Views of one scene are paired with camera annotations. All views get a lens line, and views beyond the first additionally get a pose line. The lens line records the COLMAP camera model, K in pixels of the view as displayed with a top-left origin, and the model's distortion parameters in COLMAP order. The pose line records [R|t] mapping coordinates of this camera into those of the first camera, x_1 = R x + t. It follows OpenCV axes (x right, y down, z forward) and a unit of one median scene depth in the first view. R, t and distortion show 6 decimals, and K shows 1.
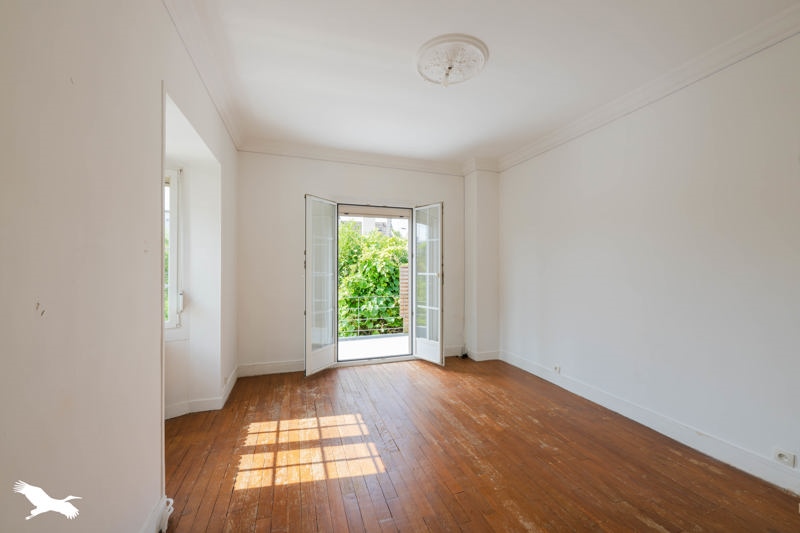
lens RADIAL K [[320.1, 0, 400.6], [0, 320.1, 266.5], [0, 0, 1]] dist [-0.001785, 0.000014]
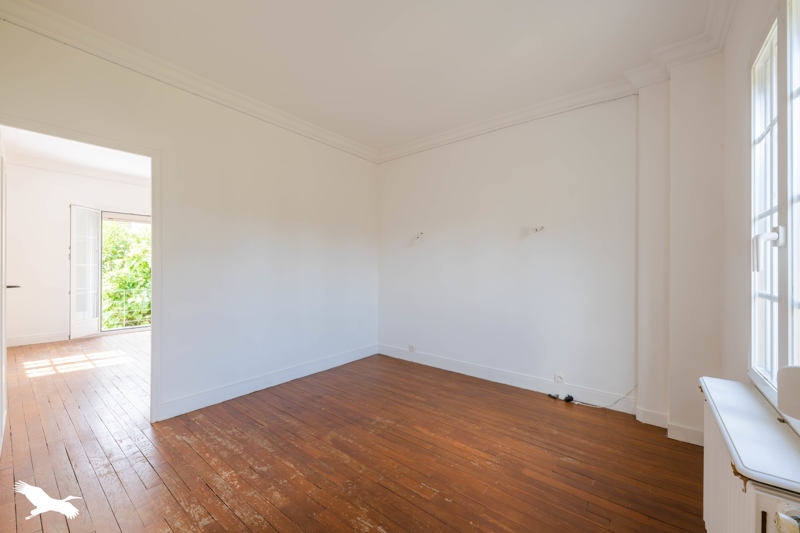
lens RADIAL K [[320.1, 0, 396.9], [0, 320.1, 266.5], [0, 0, 1]] dist [-0.001785, 0.000014]
pose [[0.843698, 0.005988, 0.536784, 0.056700], [-0.007554, 0.999971, 0.000717, 0.009000], [-0.536764, -0.004660, 0.843719, -0.350330]]
